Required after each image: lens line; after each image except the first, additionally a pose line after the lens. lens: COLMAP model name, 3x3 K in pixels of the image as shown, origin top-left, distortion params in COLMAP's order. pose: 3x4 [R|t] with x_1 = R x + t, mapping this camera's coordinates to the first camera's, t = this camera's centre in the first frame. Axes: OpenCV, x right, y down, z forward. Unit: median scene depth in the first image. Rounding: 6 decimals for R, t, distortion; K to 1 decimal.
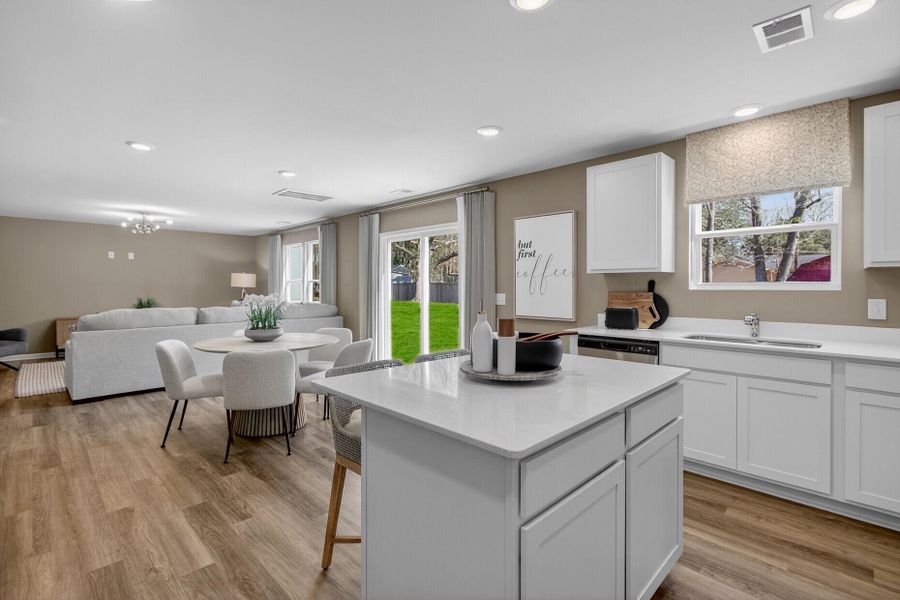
lens RADIAL K [[430.8, 0, 442.8], [0, 430.8, 286.3], [0, 0, 1]] dist [0.010411, -0.003248]
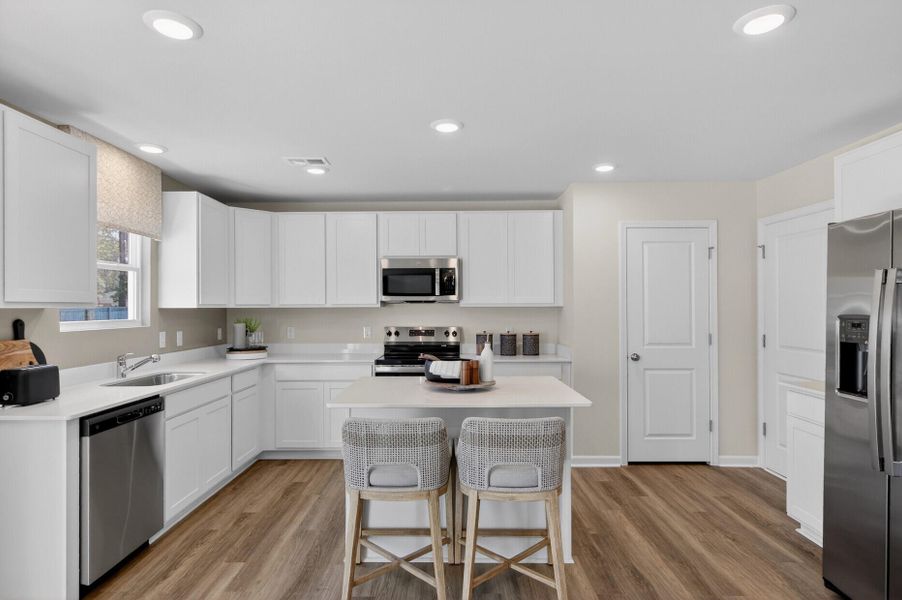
lens RADIAL K [[491.9, 0, 439.6], [0, 491.9, 304.2], [0, 0, 1]] dist [-0.018834, 0.005688]
pose [[-0.715712, 0.005758, 0.698372, -0.444988], [0.003755, 0.999983, -0.004397, -0.032163], [-0.698386, -0.000525, -0.715721, 1.066646]]
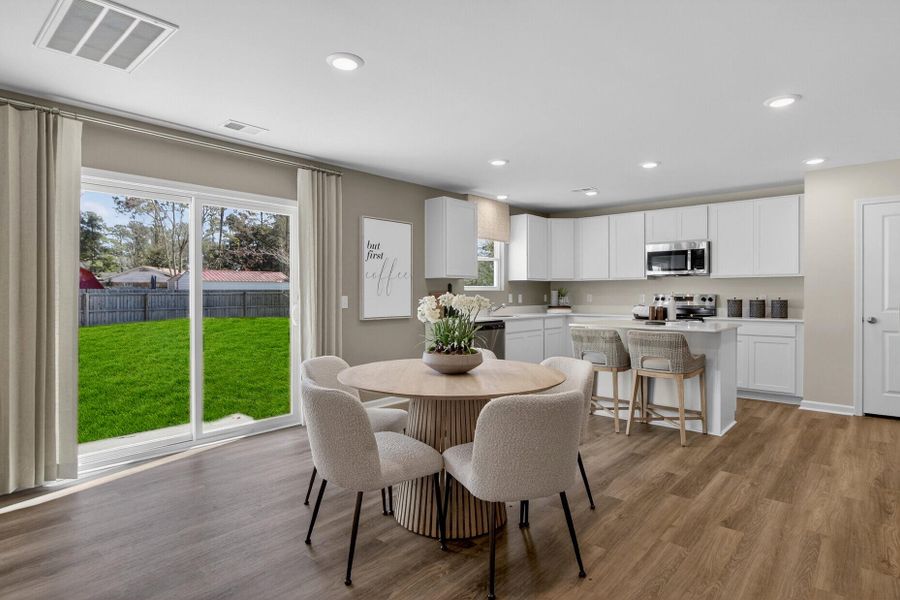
lens RADIAL K [[490.8, 0, 440.3], [0, 490.8, 301.5], [0, 0, 1]] dist [-0.018834, 0.005688]
pose [[-0.075715, -0.018178, 0.996964, -1.159387], [0.003793, 0.999821, 0.018518, 0.013454], [-0.997122, 0.005184, -0.075633, 1.145099]]
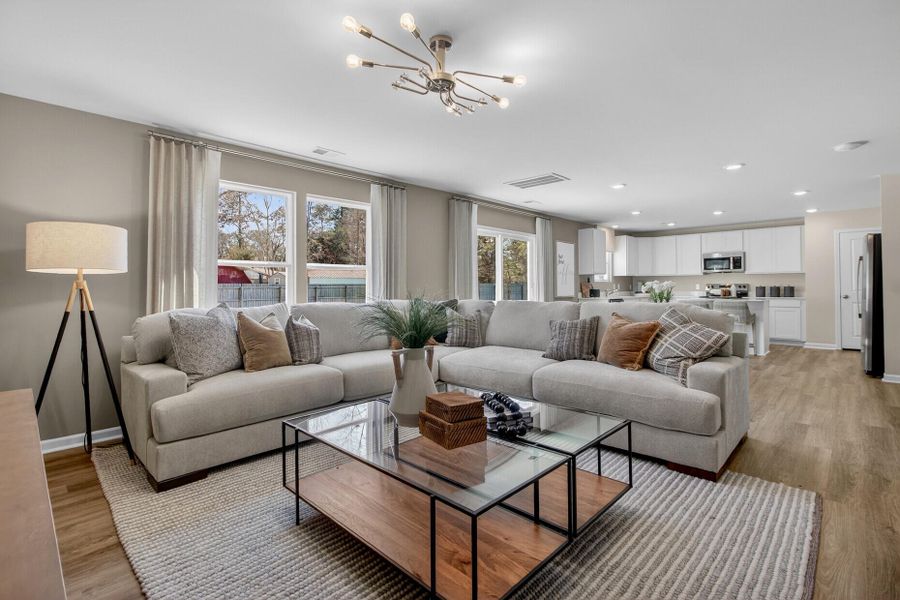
lens RADIAL K [[430.8, 0, 448.2], [0, 430.8, 284.7], [0, 0, 1]] dist [0.010411, -0.003248]
pose [[-0.057053, 0.002340, 0.998368, -1.932015], [0.005244, 0.999984, -0.002044, 0.026321], [-0.998357, 0.005119, -0.057064, 1.927464]]
